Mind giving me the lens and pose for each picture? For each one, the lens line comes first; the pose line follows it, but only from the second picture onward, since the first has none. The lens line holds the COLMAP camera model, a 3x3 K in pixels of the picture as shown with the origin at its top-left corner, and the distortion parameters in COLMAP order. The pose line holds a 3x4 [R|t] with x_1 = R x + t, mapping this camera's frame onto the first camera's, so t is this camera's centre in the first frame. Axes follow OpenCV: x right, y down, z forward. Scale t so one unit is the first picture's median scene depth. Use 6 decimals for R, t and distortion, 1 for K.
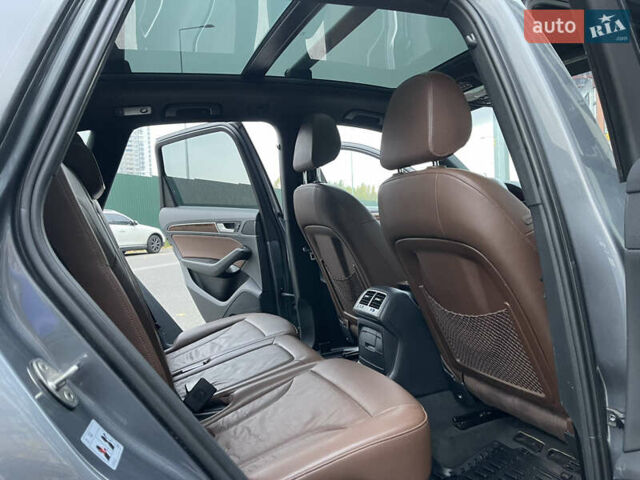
lens RADIAL K [[482.1, 0, 318.2], [0, 482.1, 242.4], [0, 0, 1]] dist [0.083255, -0.114387]
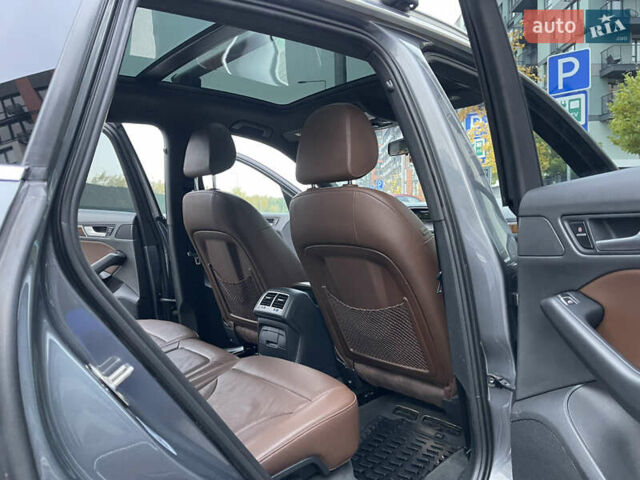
lens RADIAL K [[482.1, 0, 318.2], [0, 482.1, 242.4], [0, 0, 1]] dist [0.083255, -0.114387]
pose [[0.942264, 0.001986, 0.334866, -0.159933], [-0.000494, 0.999990, -0.004538, -0.007461], [-0.334871, 0.004111, 0.942255, -0.057727]]
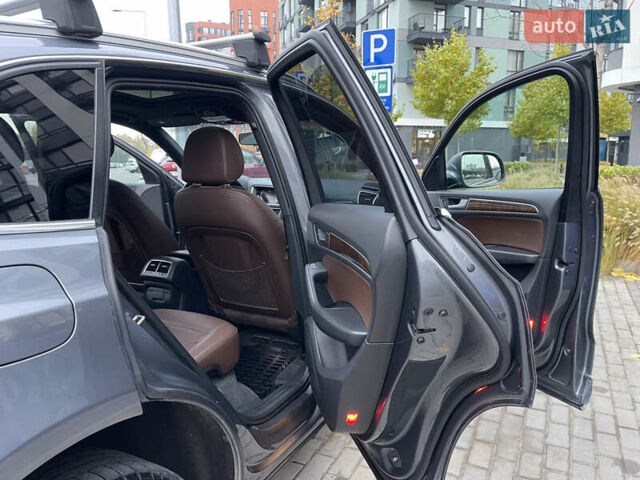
lens RADIAL K [[482.1, 0, 318.2], [0, 482.1, 242.4], [0, 0, 1]] dist [0.083255, -0.114387]
pose [[0.773019, -0.067844, 0.630745, -0.414171], [0.002121, 0.994536, 0.104374, -0.097993], [-0.634379, -0.079345, 0.768939, -0.365855]]
